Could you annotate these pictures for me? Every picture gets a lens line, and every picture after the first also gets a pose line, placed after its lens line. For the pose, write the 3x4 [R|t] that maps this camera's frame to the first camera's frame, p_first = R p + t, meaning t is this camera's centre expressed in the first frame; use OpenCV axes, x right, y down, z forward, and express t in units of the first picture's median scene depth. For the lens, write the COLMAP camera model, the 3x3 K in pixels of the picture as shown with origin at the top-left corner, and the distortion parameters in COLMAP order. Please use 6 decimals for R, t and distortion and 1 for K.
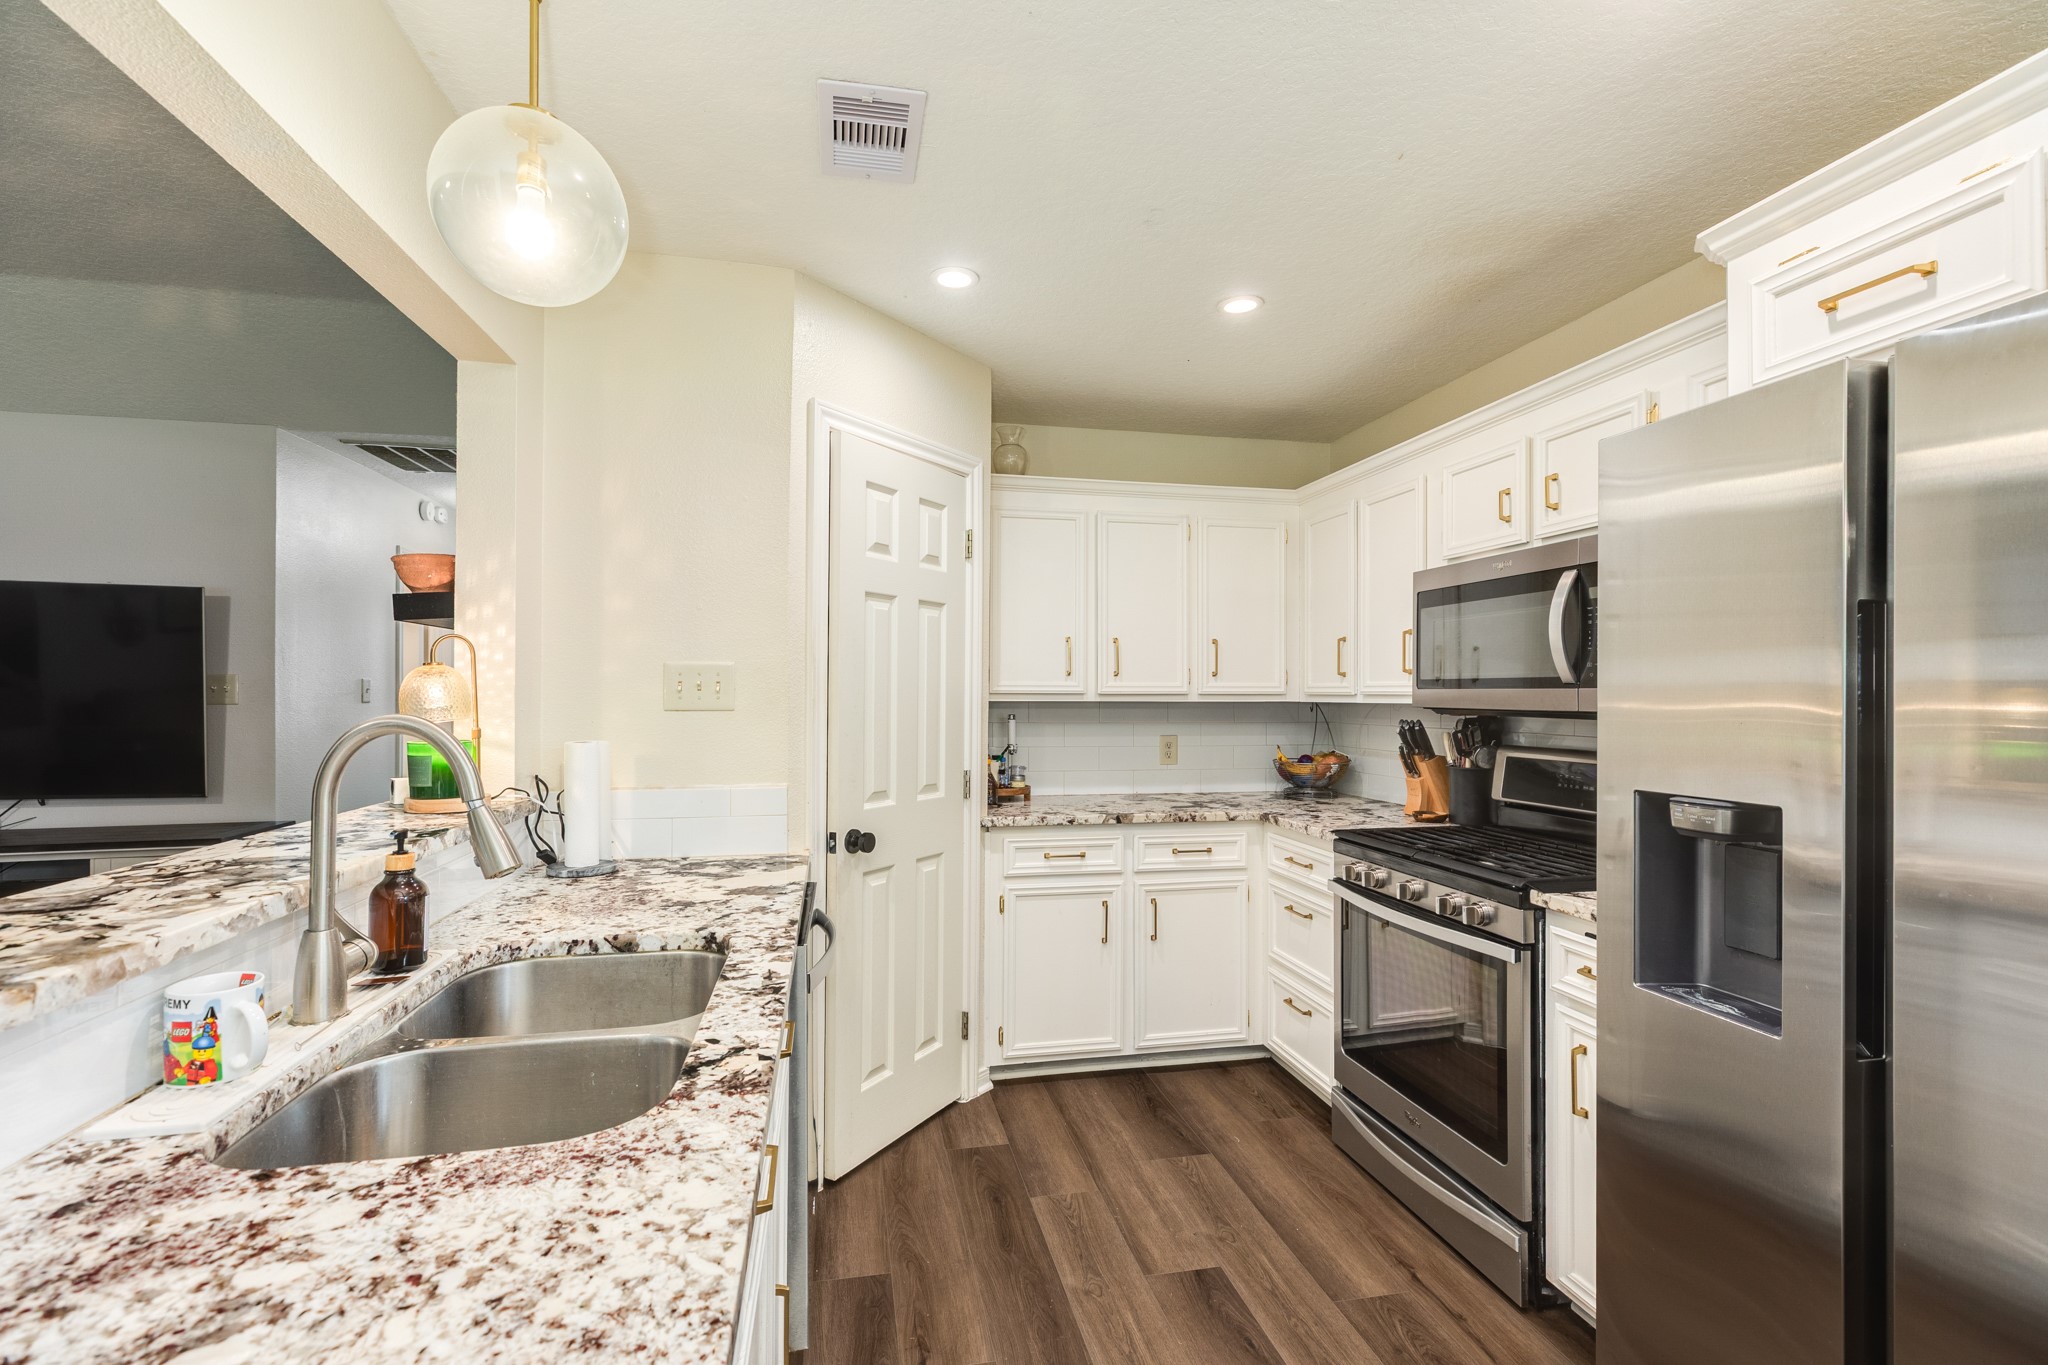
lens RADIAL K [[912.6, 0, 1021.5], [0, 912.6, 688.4], [0, 0, 1]] dist [0.002909, 0.000790]
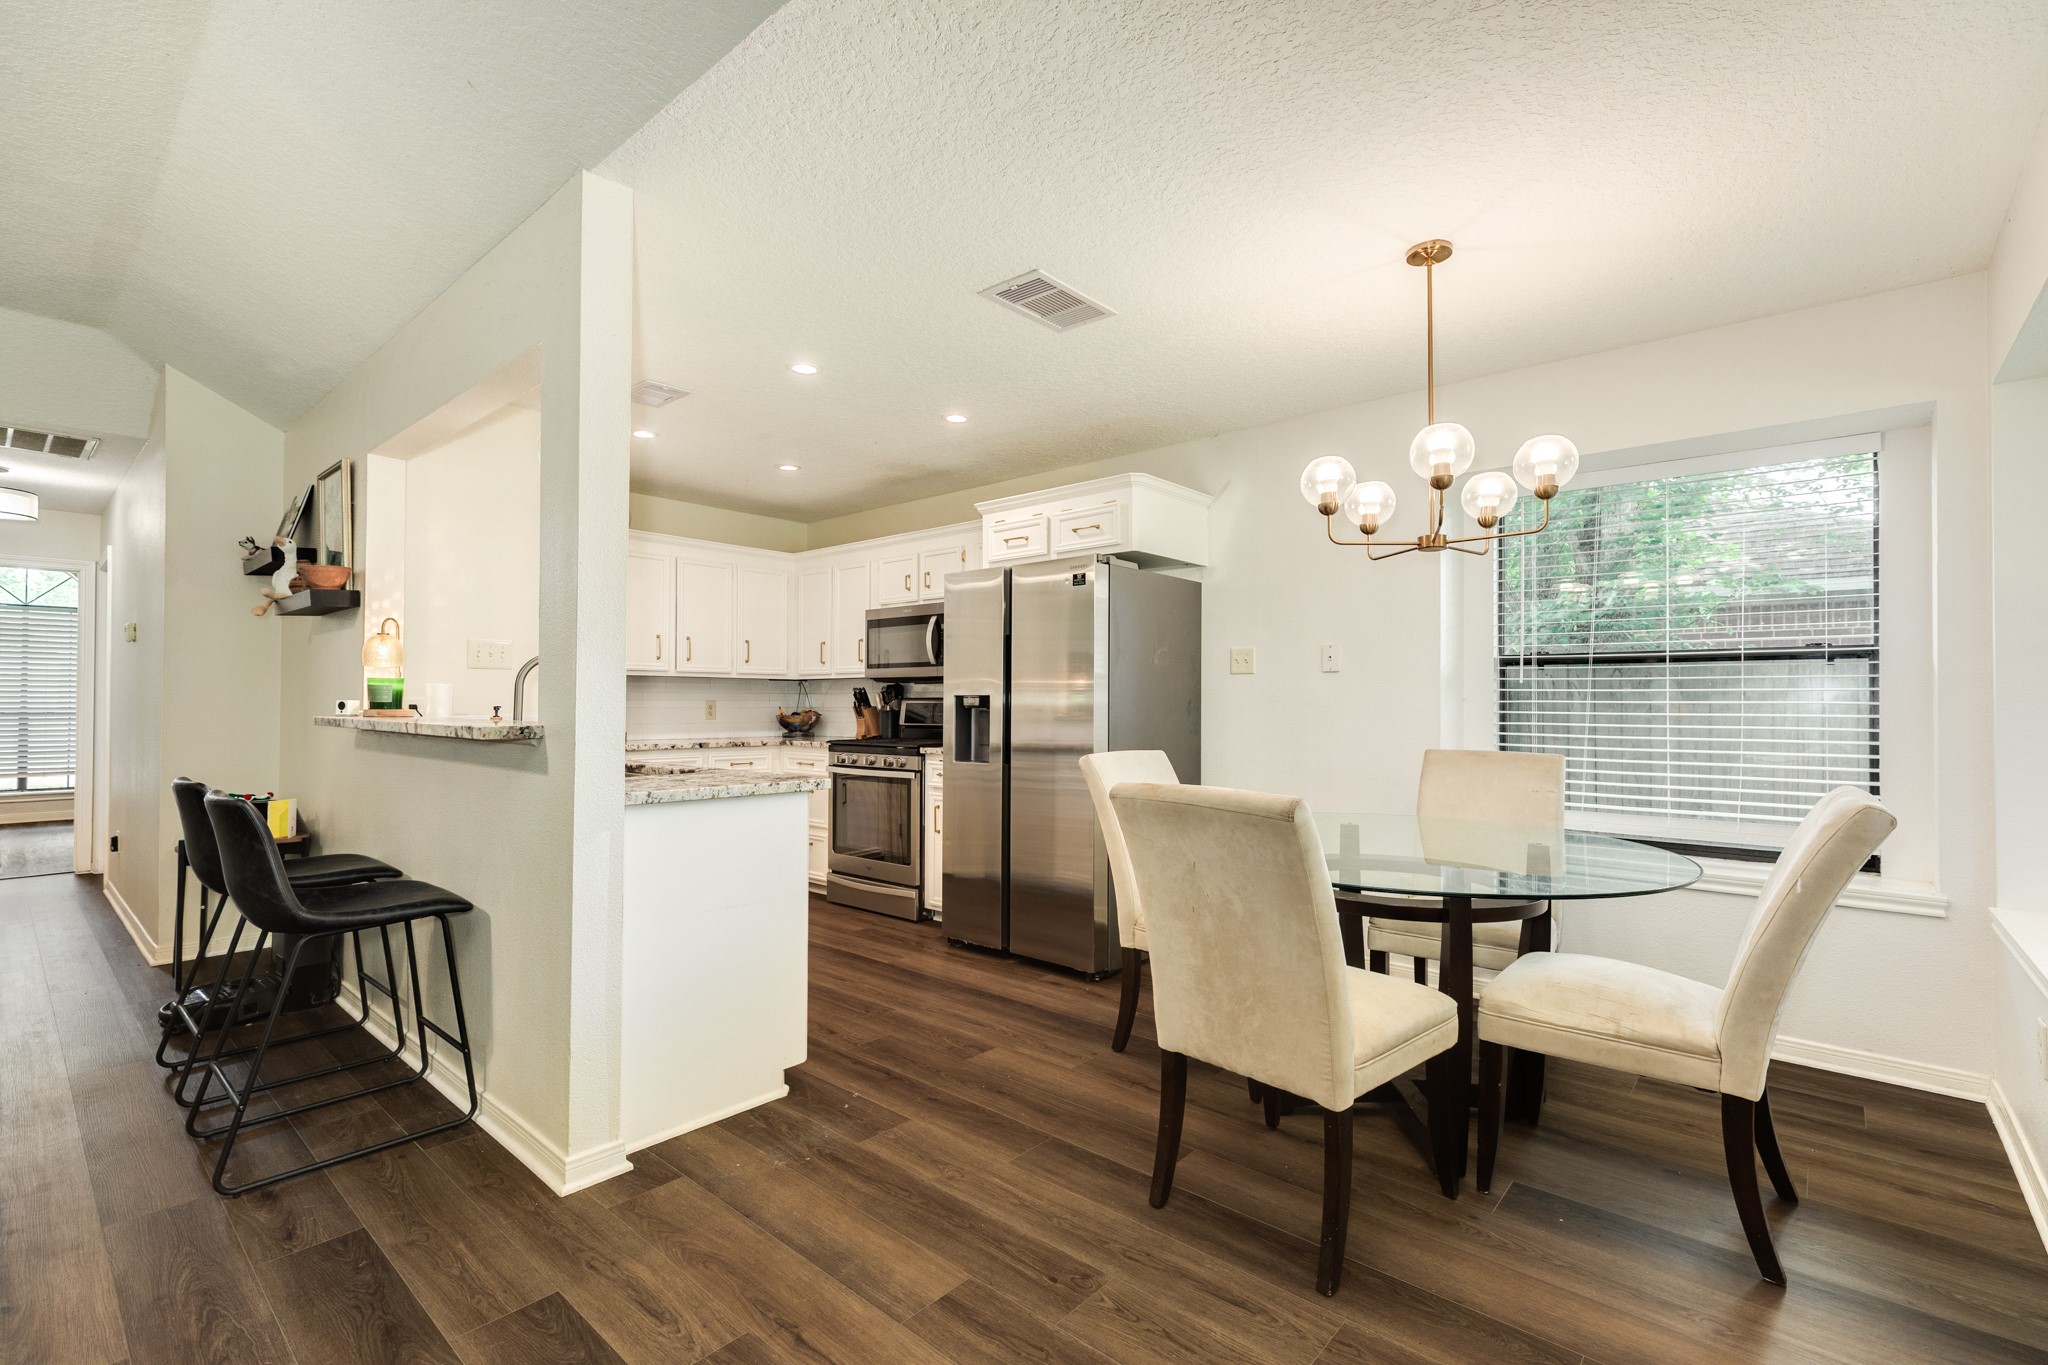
lens RADIAL K [[912.6, 0, 1021.5], [0, 912.6, 688.4], [0, 0, 1]] dist [0.002909, 0.000790]
pose [[0.798445, 0.010221, 0.601980, -0.544026], [-0.002943, 0.999910, -0.013074, 0.074854], [-0.602060, 0.008667, 0.798404, -0.868186]]
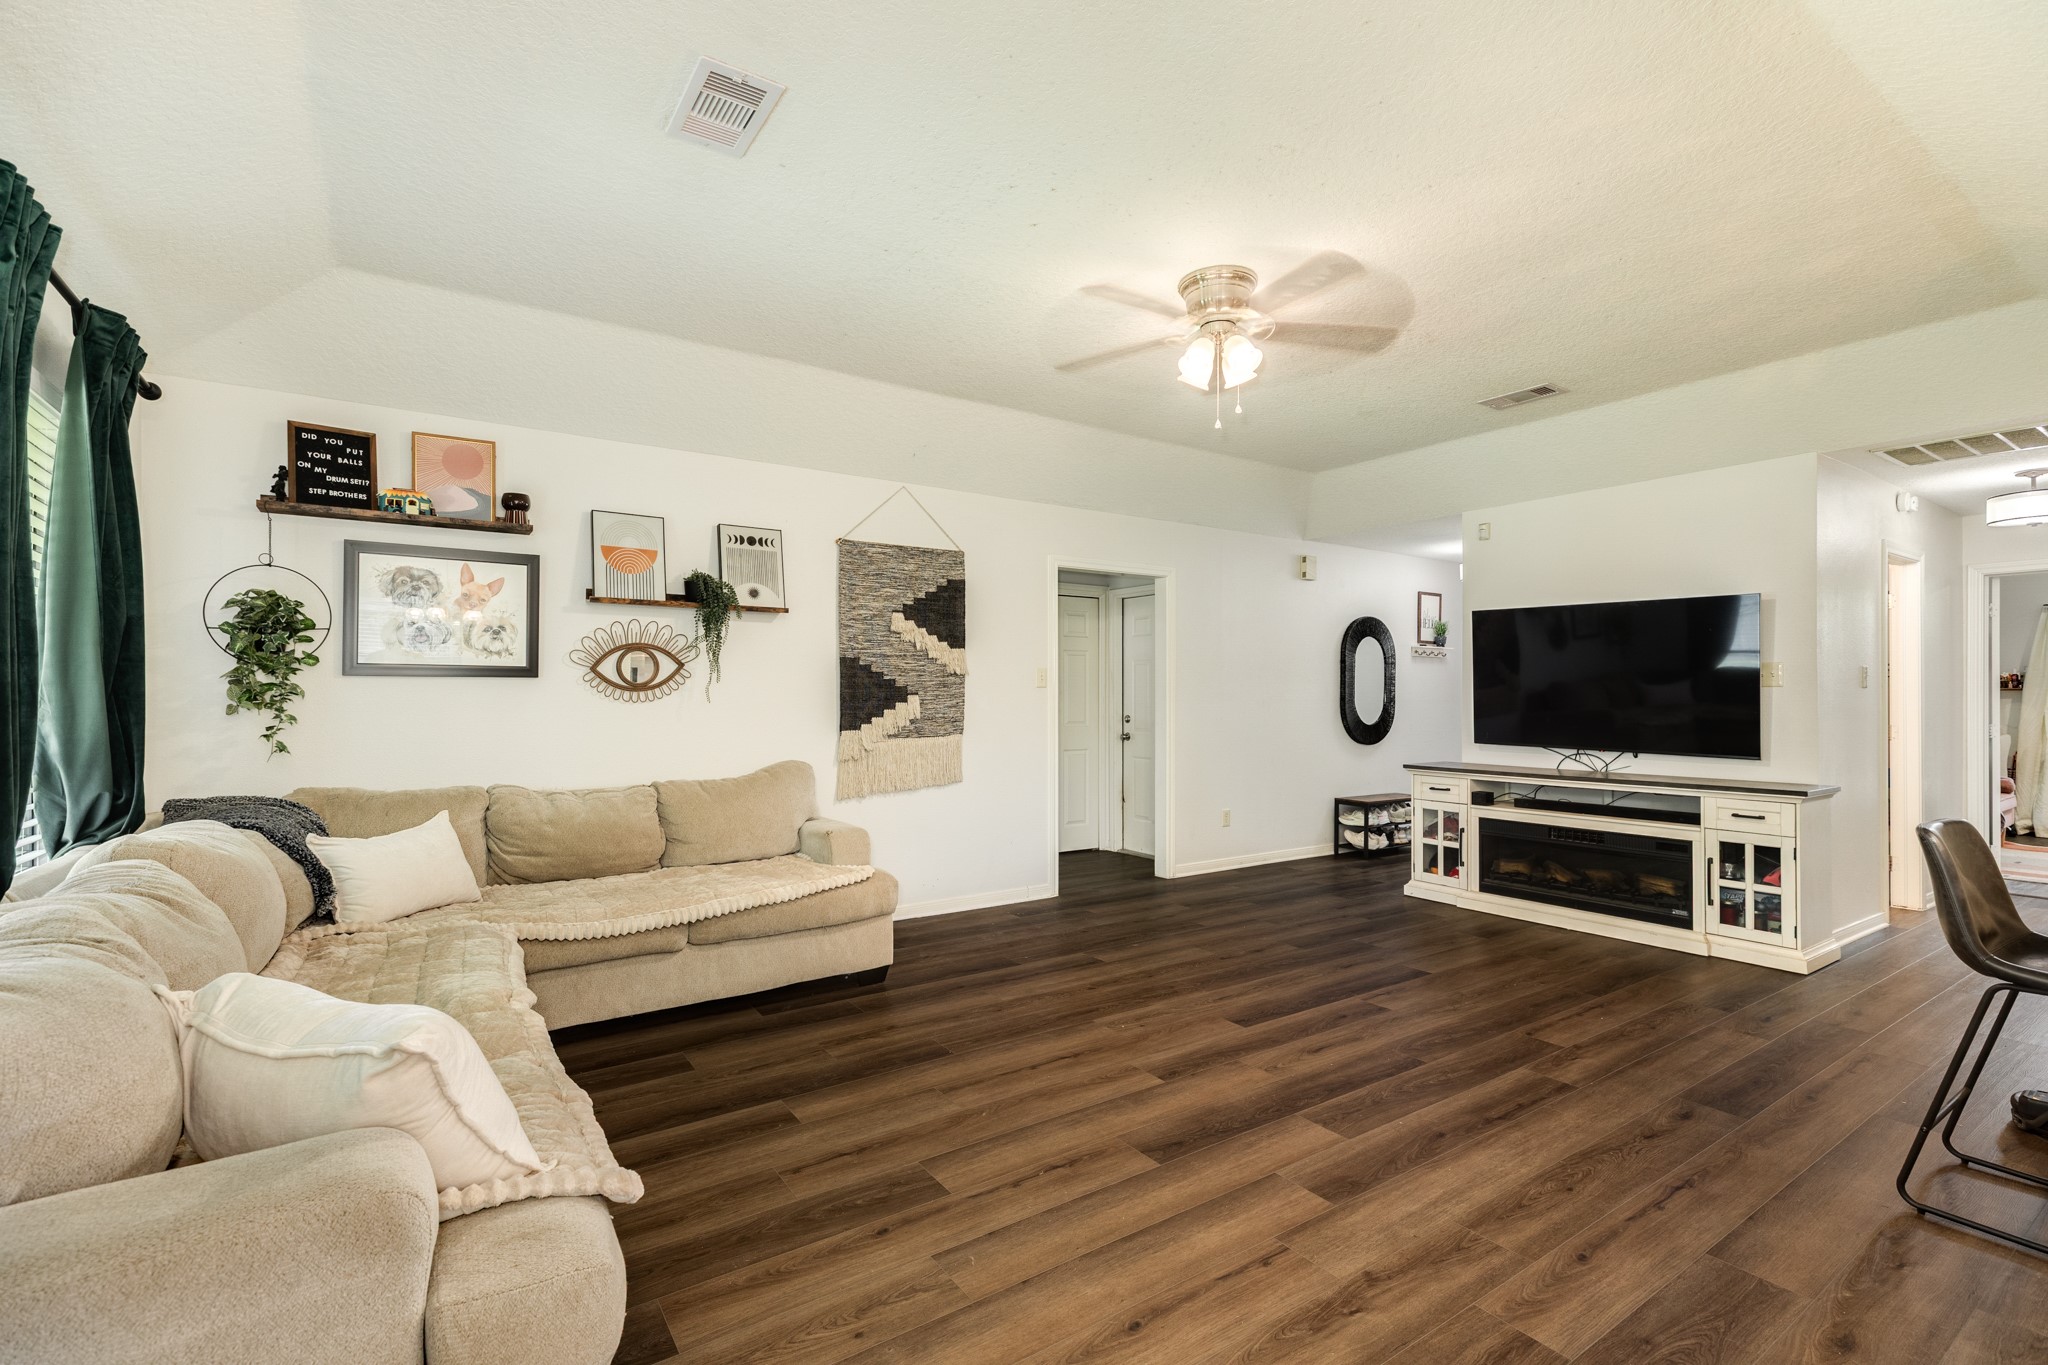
lens RADIAL K [[912.6, 0, 1021.5], [0, 912.6, 688.4], [0, 0, 1]] dist [0.002909, 0.000790]
pose [[0.387375, -0.005459, -0.921906, -0.172956], [-0.000053, 0.999982, -0.005944, 0.041838], [0.921922, 0.002352, 0.387368, -0.614001]]
